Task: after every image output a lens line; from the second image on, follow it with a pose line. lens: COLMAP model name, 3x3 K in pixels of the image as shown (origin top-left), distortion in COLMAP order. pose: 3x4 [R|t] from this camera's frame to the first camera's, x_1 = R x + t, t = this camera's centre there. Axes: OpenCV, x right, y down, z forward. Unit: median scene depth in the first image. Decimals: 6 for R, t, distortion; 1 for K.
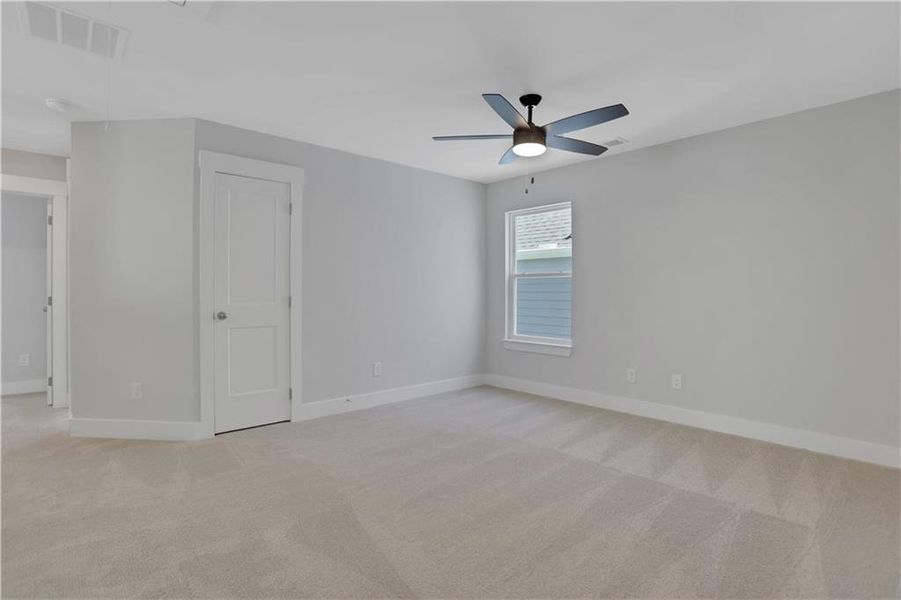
lens RADIAL K [[427.4, 0, 446.5], [0, 427.4, 294.9], [0, 0, 1]] dist [-0.079731, 0.039222]
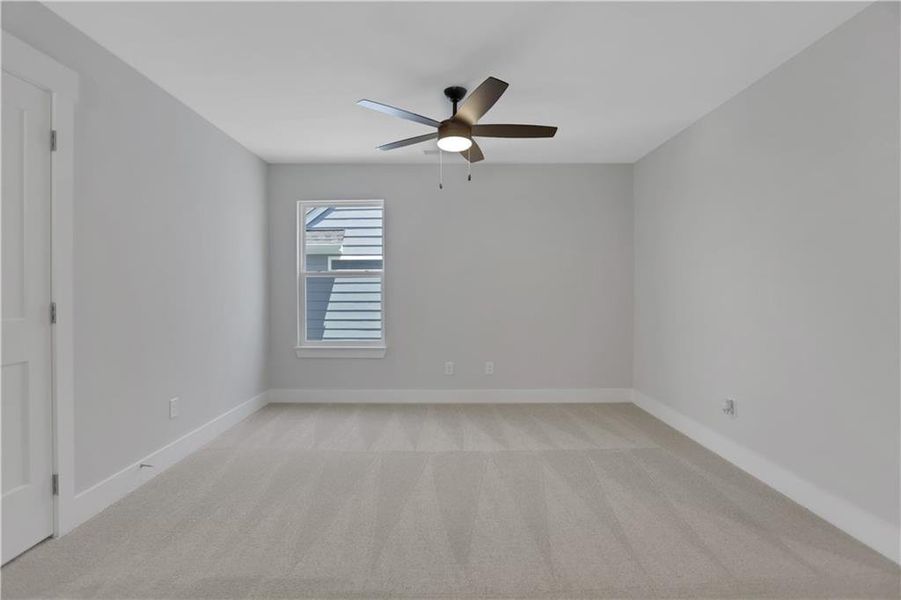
lens RADIAL K [[427.4, 0, 446.5], [0, 427.4, 294.9], [0, 0, 1]] dist [-0.079731, 0.039222]
pose [[0.686462, -0.010599, 0.727089, -0.326894], [0.007809, 0.999944, 0.007204, -0.005834], [-0.727124, 0.000733, 0.686506, 0.221629]]
